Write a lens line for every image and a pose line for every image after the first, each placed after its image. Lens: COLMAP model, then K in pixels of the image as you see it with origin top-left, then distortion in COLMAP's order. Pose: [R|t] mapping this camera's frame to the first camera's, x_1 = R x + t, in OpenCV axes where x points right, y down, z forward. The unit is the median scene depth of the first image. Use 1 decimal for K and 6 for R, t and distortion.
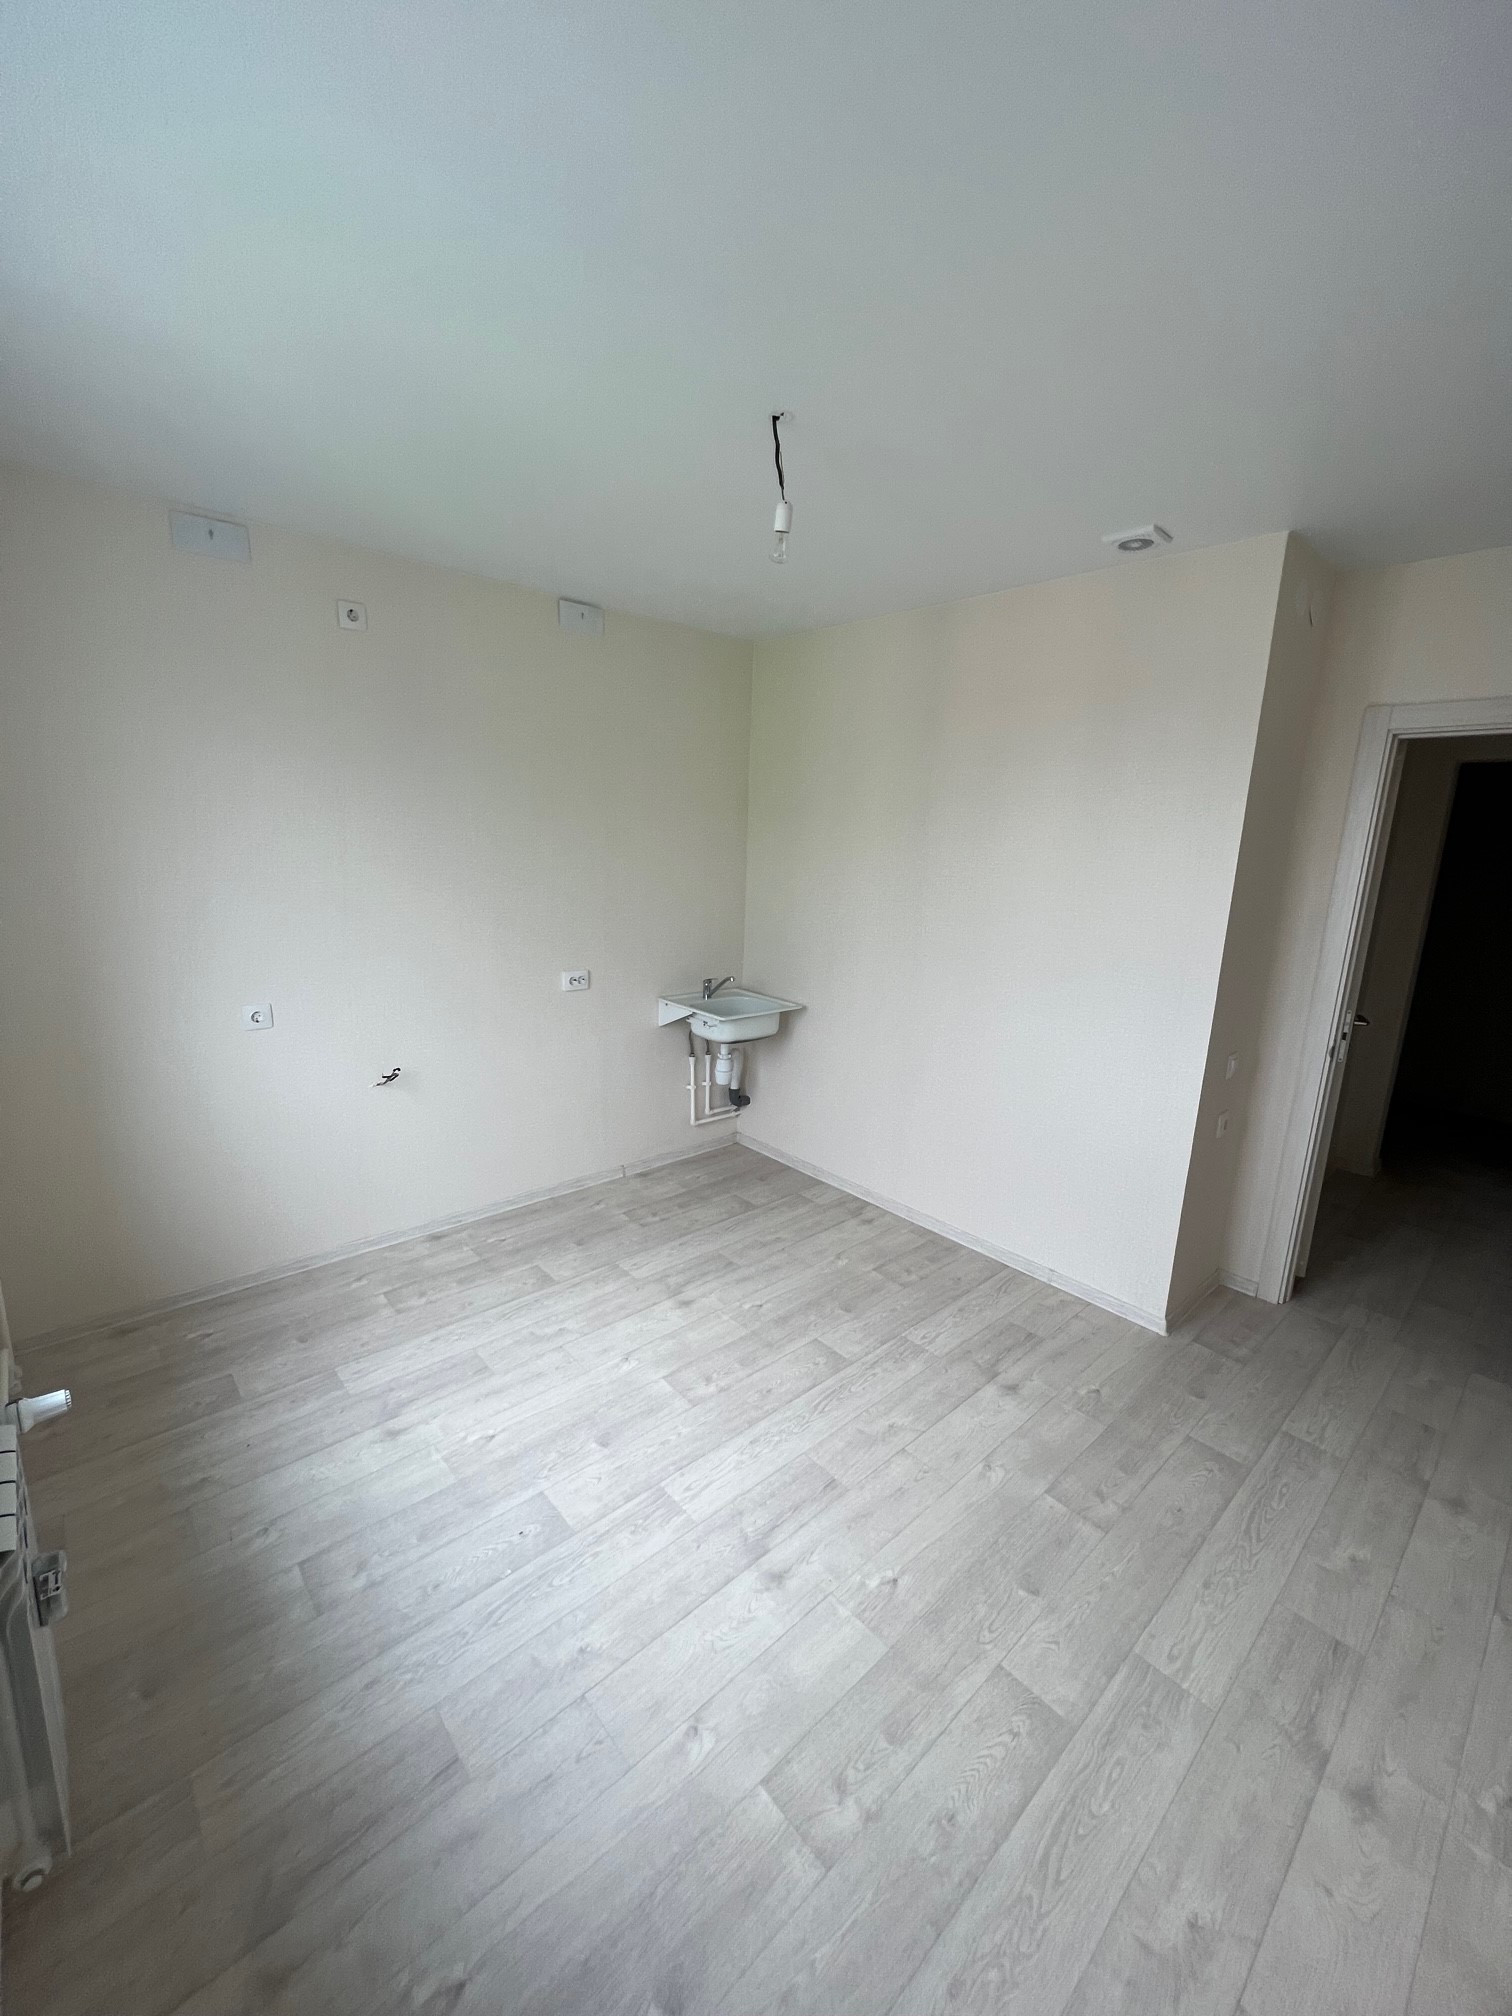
lens RADIAL K [[813.6, 0, 769.2], [0, 813.6, 949.6], [0, 0, 1]] dist [0.001469, 0.000032]
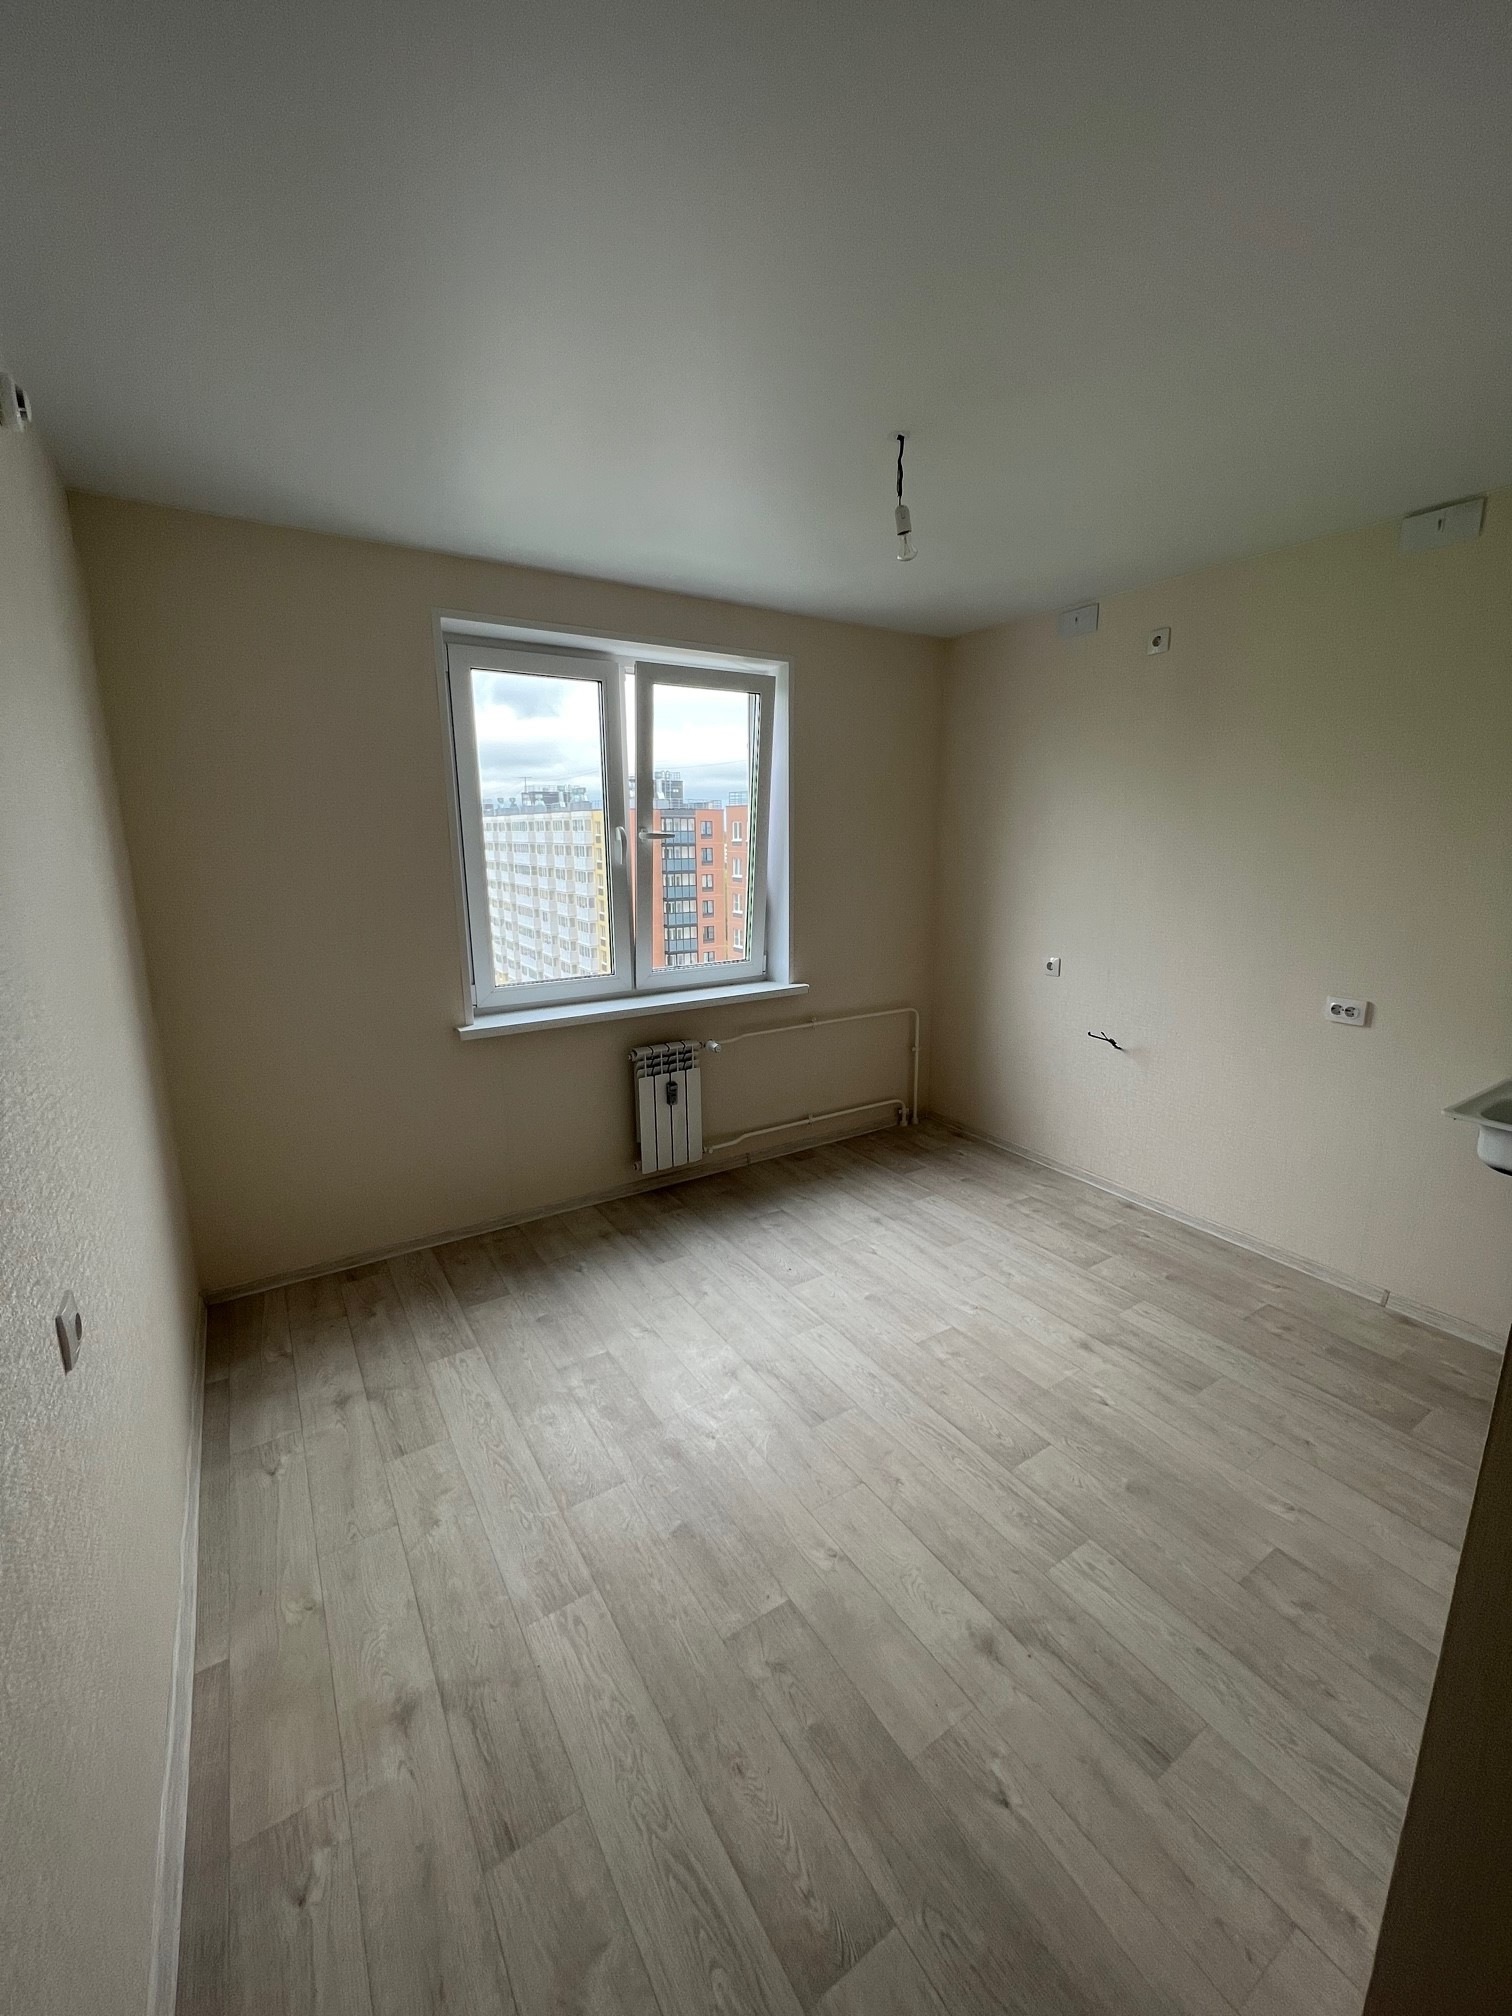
lens RADIAL K [[813.6, 0, 763.7], [0, 813.6, 1008.2], [0, 0, 1]] dist [0.001469, 0.000032]
pose [[-0.171517, 0.173931, -0.969706, 0.977951], [-0.141074, 0.969812, 0.198903, -0.064243], [0.975028, 0.170916, -0.141802, 0.937579]]
